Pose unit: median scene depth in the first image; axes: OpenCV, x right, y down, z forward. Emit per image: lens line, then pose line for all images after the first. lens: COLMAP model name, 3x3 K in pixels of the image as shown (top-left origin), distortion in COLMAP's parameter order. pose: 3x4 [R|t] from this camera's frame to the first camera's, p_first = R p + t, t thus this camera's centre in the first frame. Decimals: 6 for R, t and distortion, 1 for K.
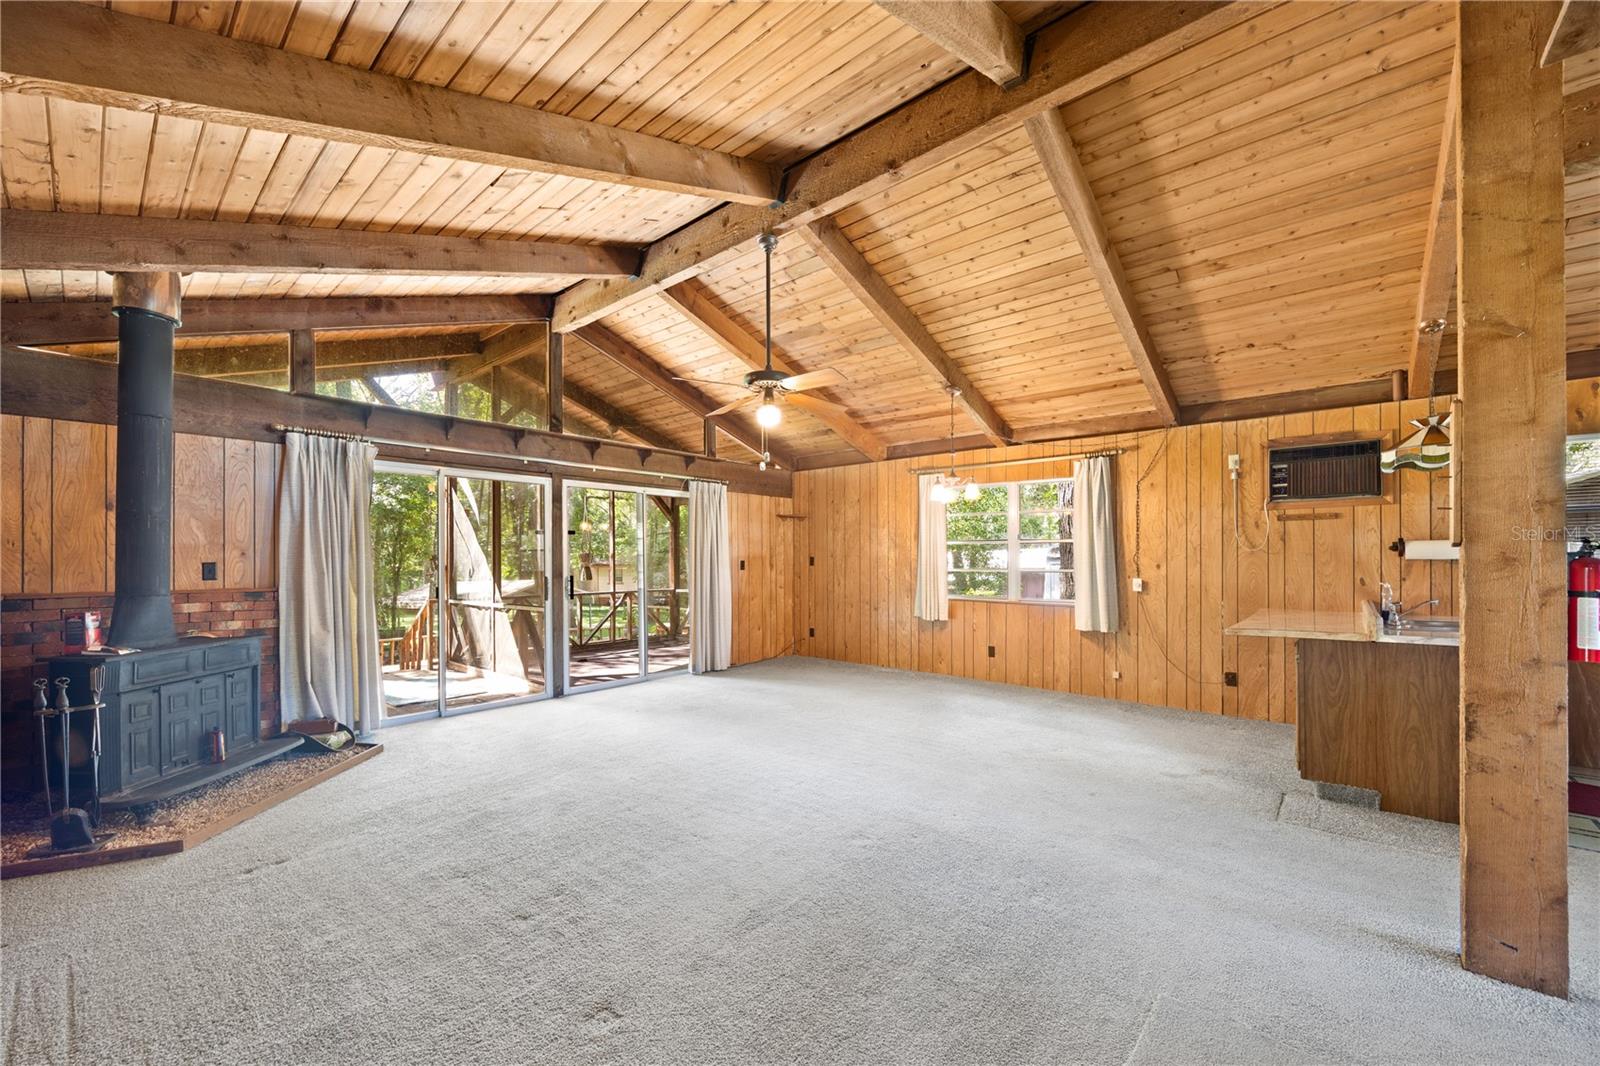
lens RADIAL K [[644.4, 0, 800.1], [0, 644.4, 561.0], [0, 0, 1]] dist [-0.000337, -0.000098]
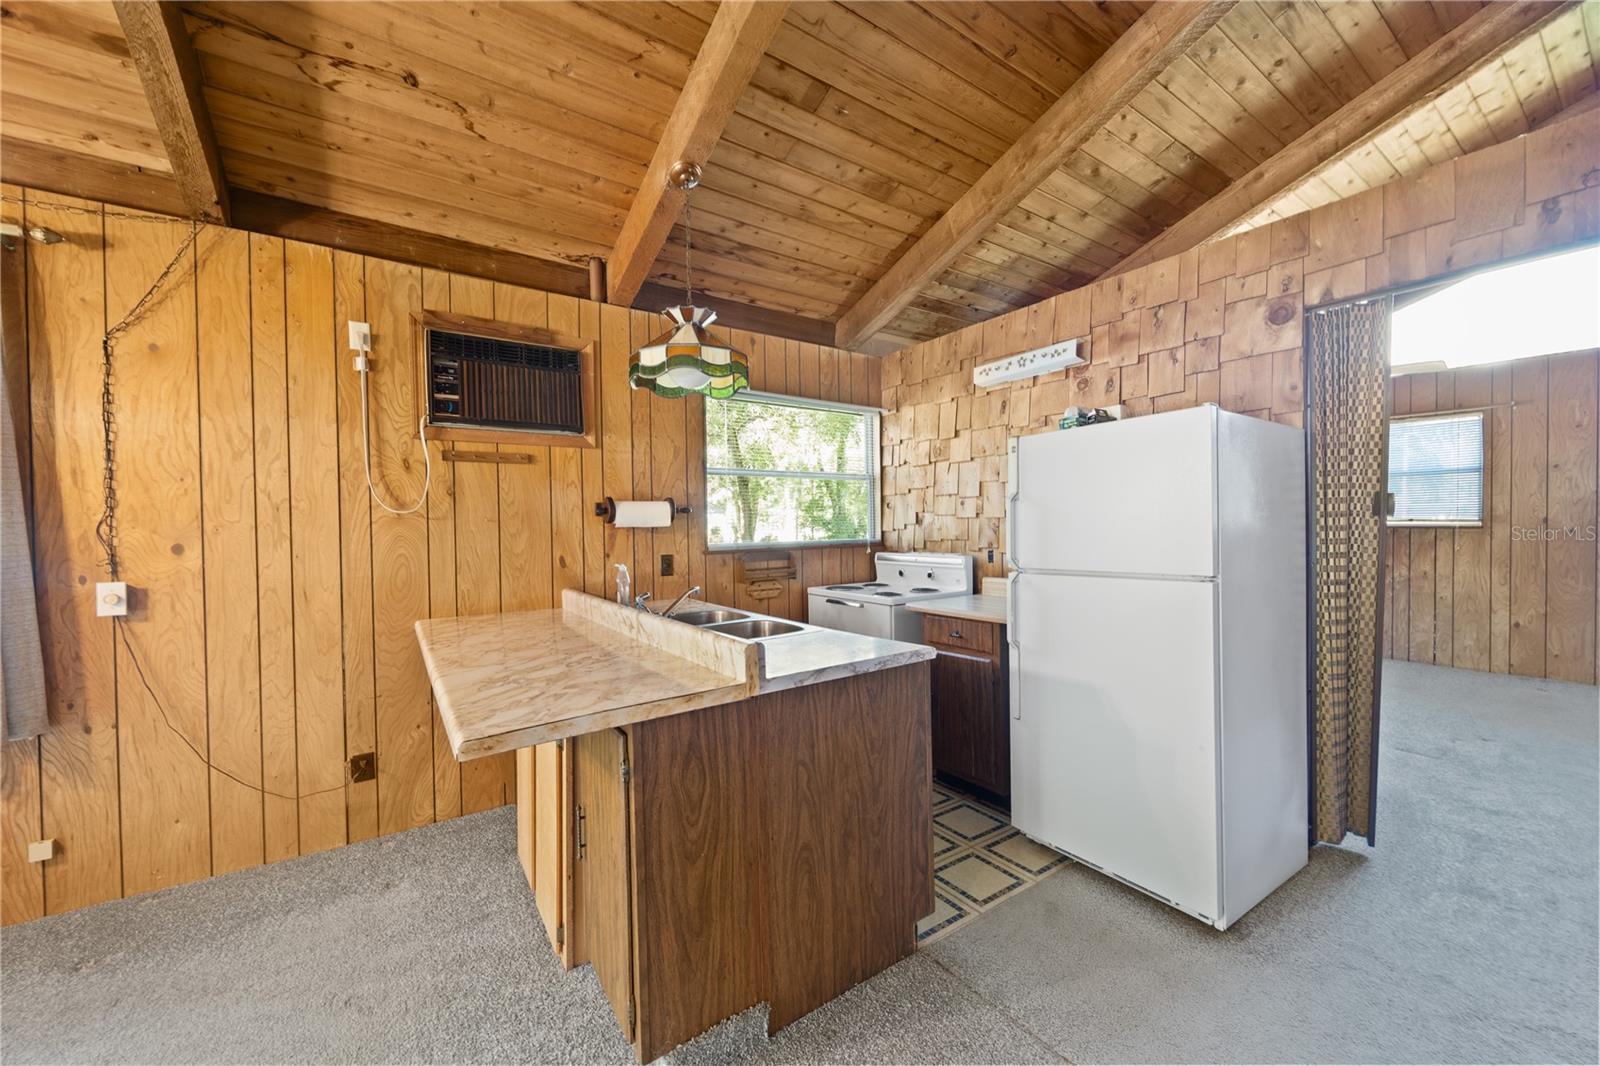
lens RADIAL K [[613.1, 0, 800.0], [0, 613.1, 533.0], [0, 0, 1]] dist [0.000130, -0.000047]
pose [[0.257203, -0.014728, 0.966245, 0.306916], [0.015508, 0.999818, 0.011112, -0.000568], [-0.966233, 0.012127, 0.257384, 0.564899]]
